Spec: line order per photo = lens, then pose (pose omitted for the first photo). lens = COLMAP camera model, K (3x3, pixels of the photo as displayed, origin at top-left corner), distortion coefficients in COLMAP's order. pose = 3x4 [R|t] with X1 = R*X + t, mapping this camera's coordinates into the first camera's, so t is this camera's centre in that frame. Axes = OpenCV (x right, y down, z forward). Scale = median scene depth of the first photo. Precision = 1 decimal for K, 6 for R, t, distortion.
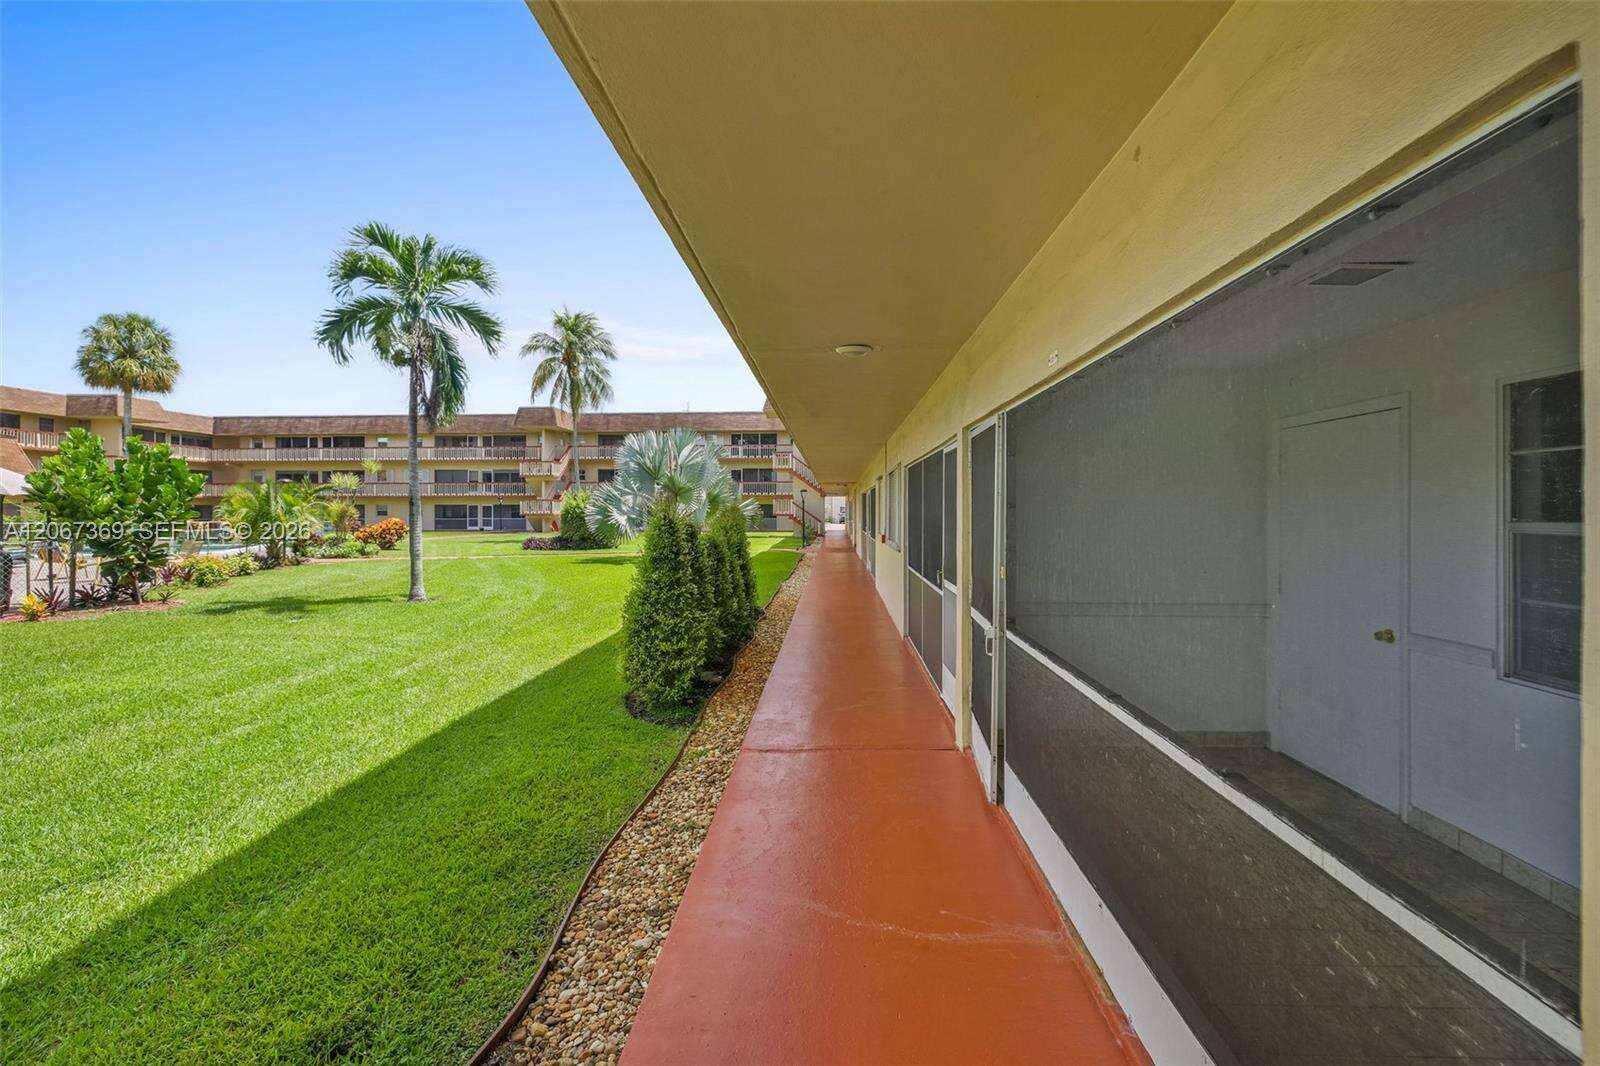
lens RADIAL K [[689.8, 0, 804.4], [0, 689.8, 513.3], [0, 0, 1]] dist [0.000836, 0.000146]
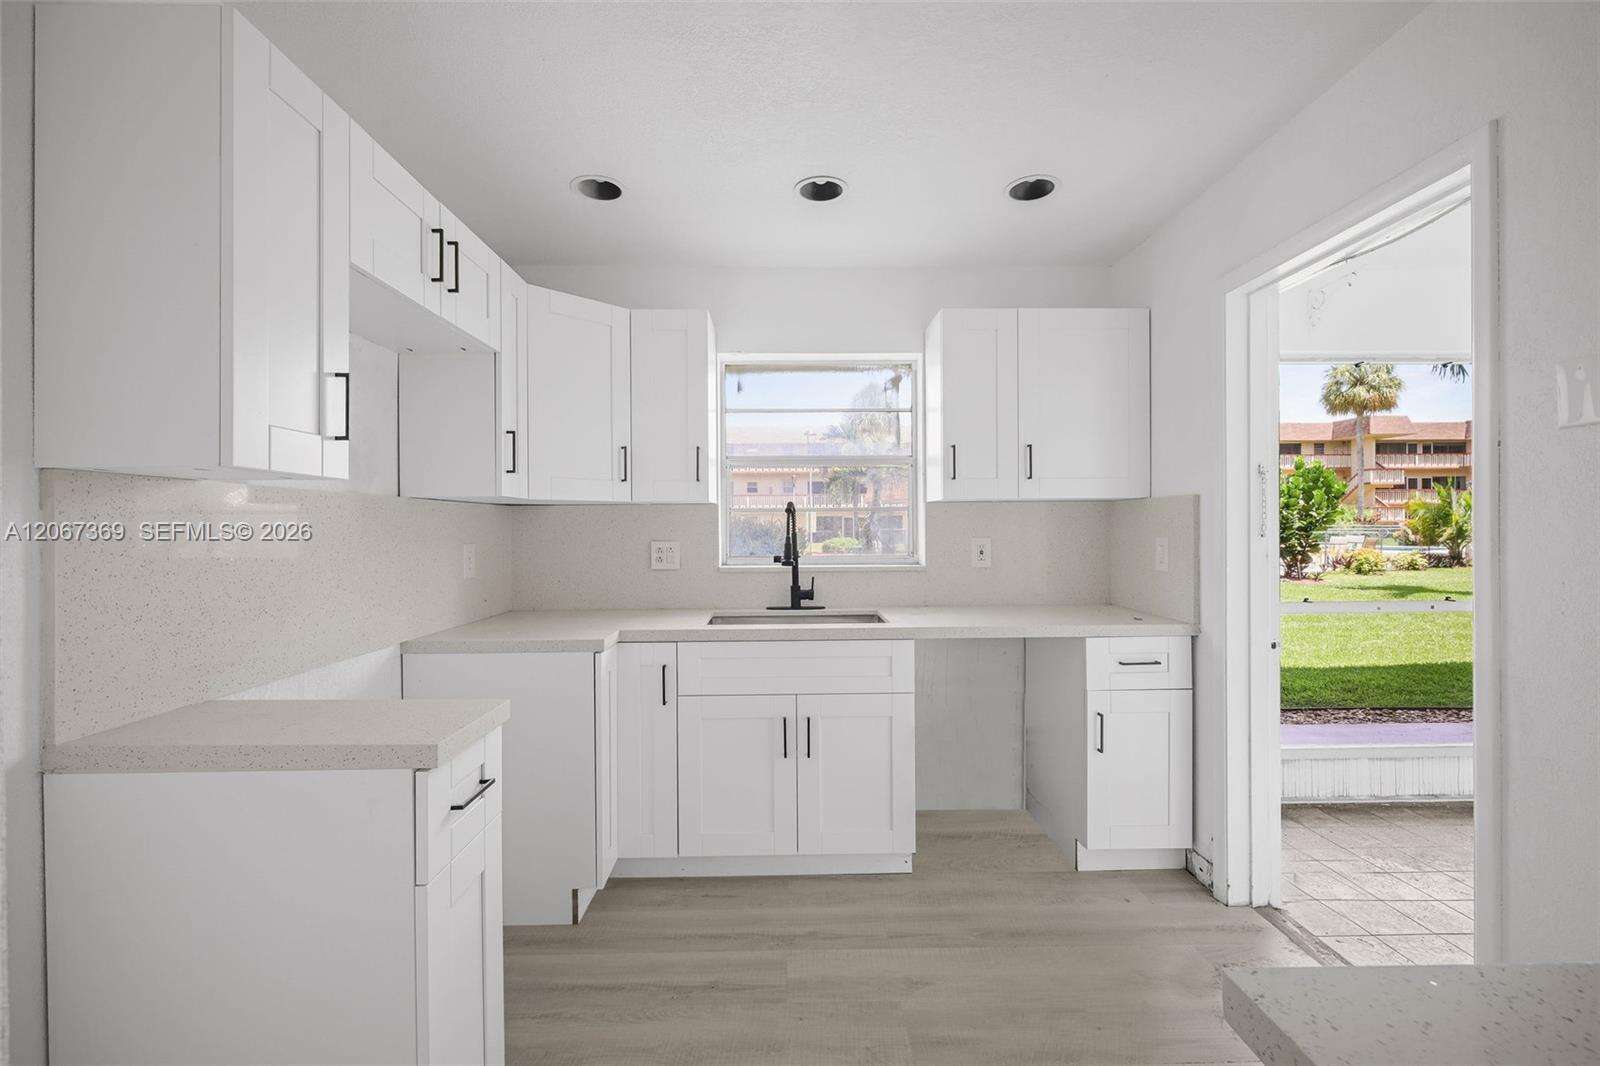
lens RADIAL K [[694.8, 0, 795.9], [0, 694.8, 528.4], [0, 0, 1]] dist [-0.000913, 0.000298]
pose [[0.066345, 0.004650, -0.997786, 0.133814], [0.004529, 0.999977, 0.004962, 0.007500], [0.997786, -0.004848, 0.066322, -0.033332]]
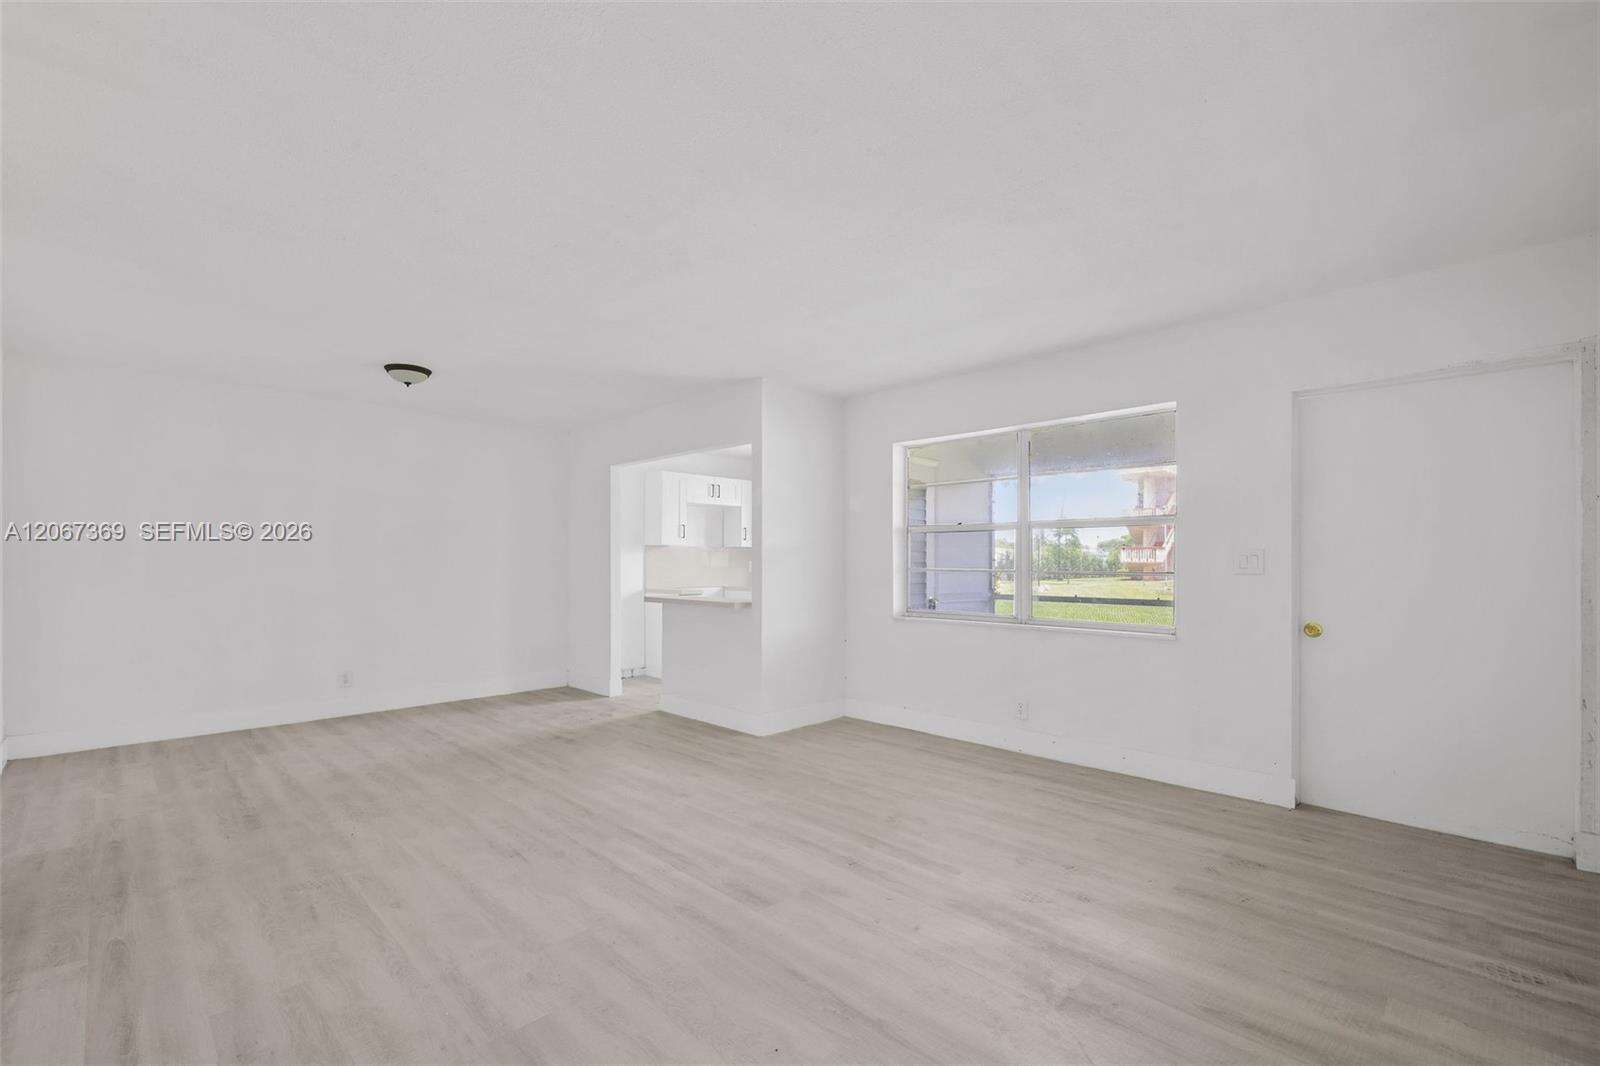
lens RADIAL K [[691.9, 0, 791.5], [0, 691.9, 570.4], [0, 0, 1]] dist [-0.002546, -0.000423]
pose [[-0.672670, 0.009512, -0.739881, 0.235871], [-0.002401, 0.999884, 0.015037, 0.009164], [0.739939, 0.011891, -0.672569, 0.125707]]
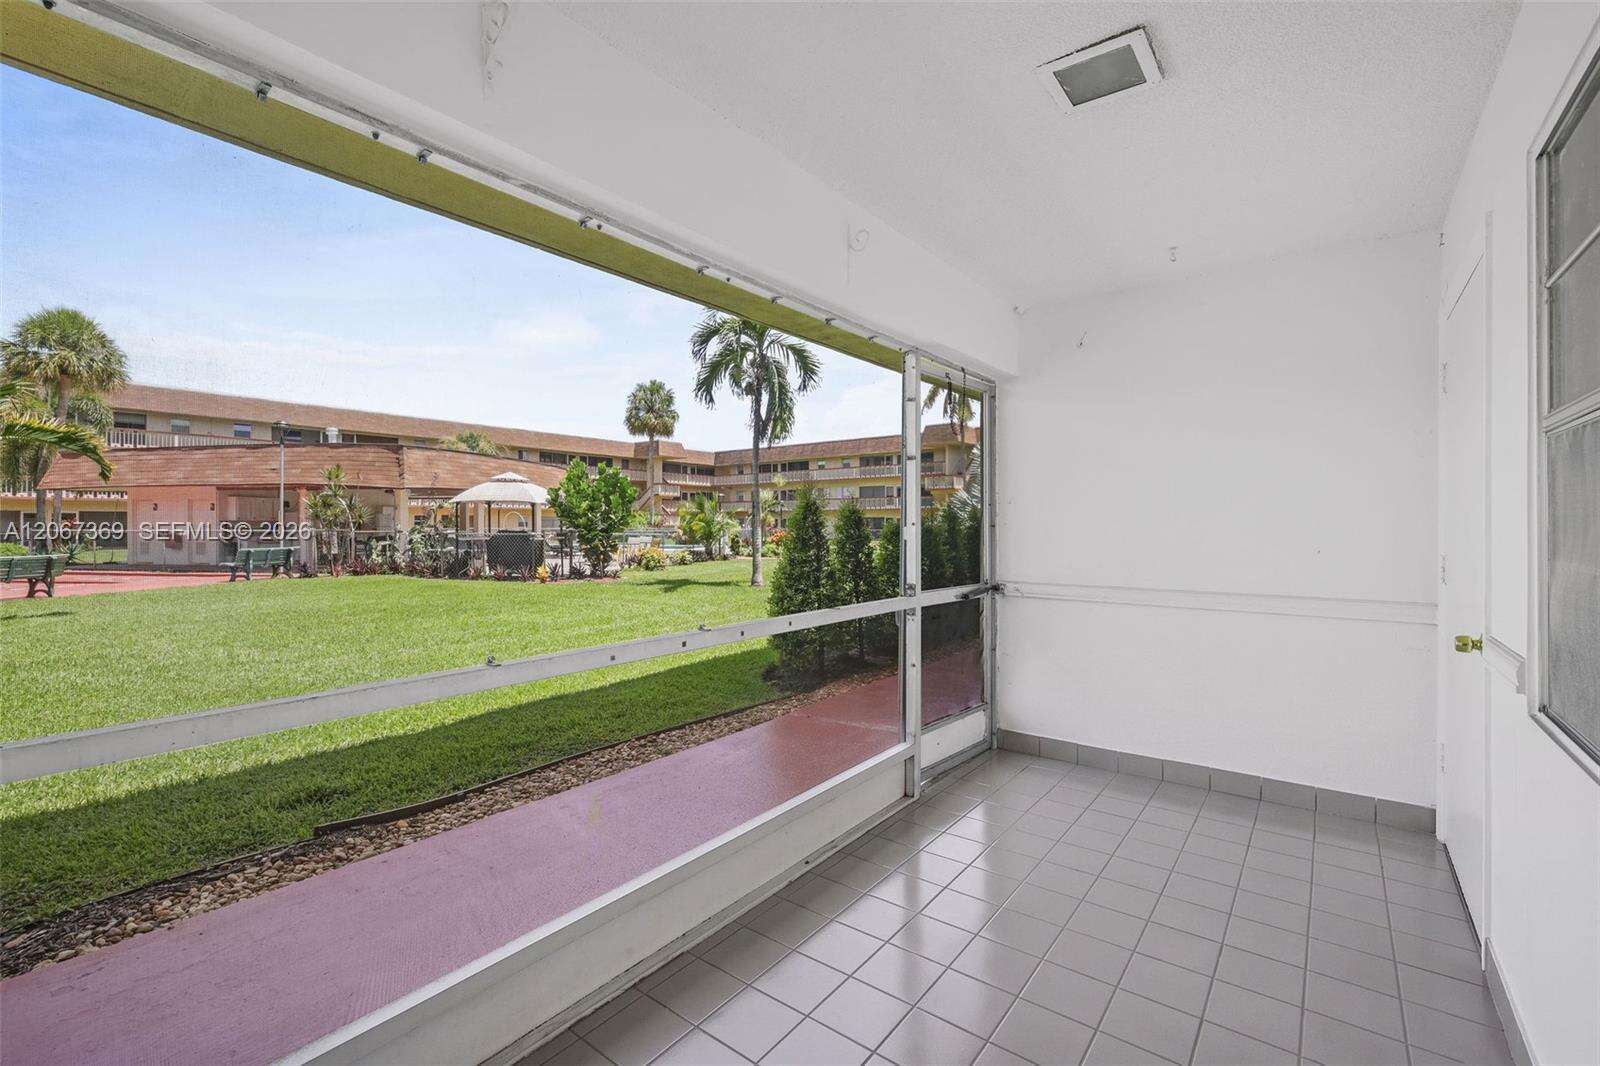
lens RADIAL K [[684.9, 0, 800.0], [0, 684.9, 533.0], [0, 0, 1]] dist [-0.001260, -0.000163]
pose [[0.818408, 0.007417, -0.574589, 0.081672], [-0.003048, 0.999959, 0.008566, 0.009128], [0.574629, -0.005259, 0.818397, 0.022957]]
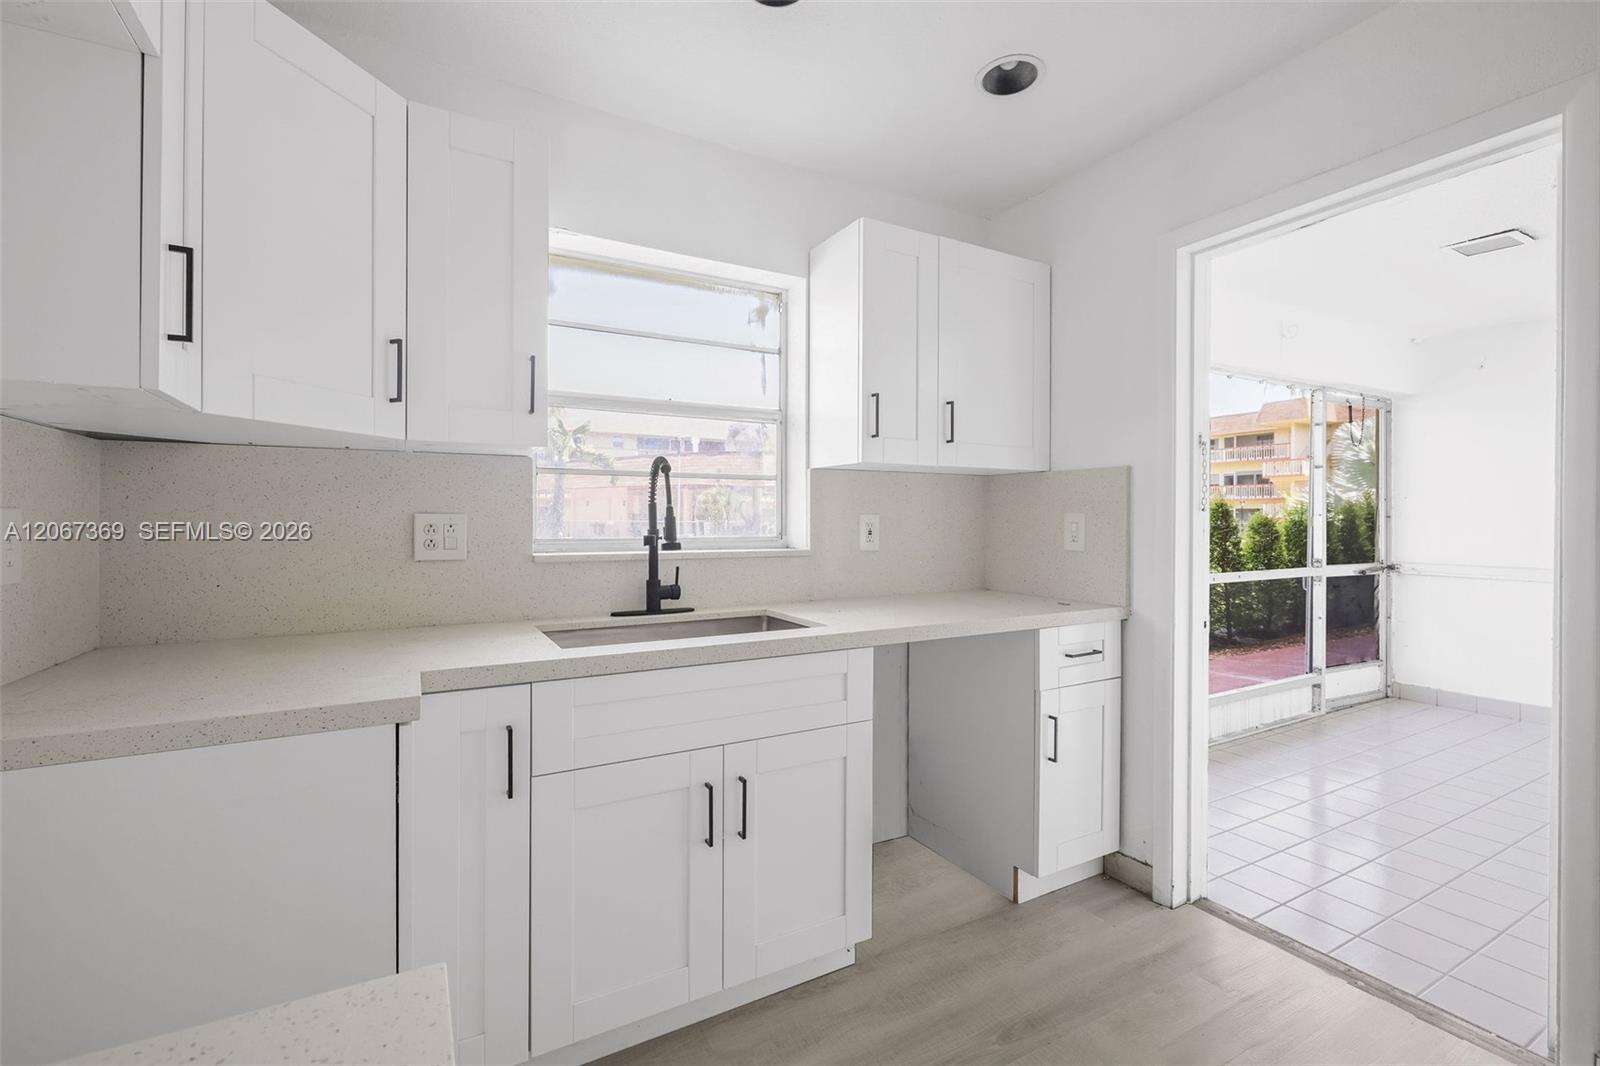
lens RADIAL K [[700.2, 0, 797.4], [0, 700.2, 520.3], [0, 0, 1]] dist [-0.001551, -0.000453]
pose [[0.529465, 0.004947, -0.848318, 0.101851], [-0.005607, 0.999982, 0.002331, 0.009977], [0.848313, 0.003523, 0.529483, -0.051093]]
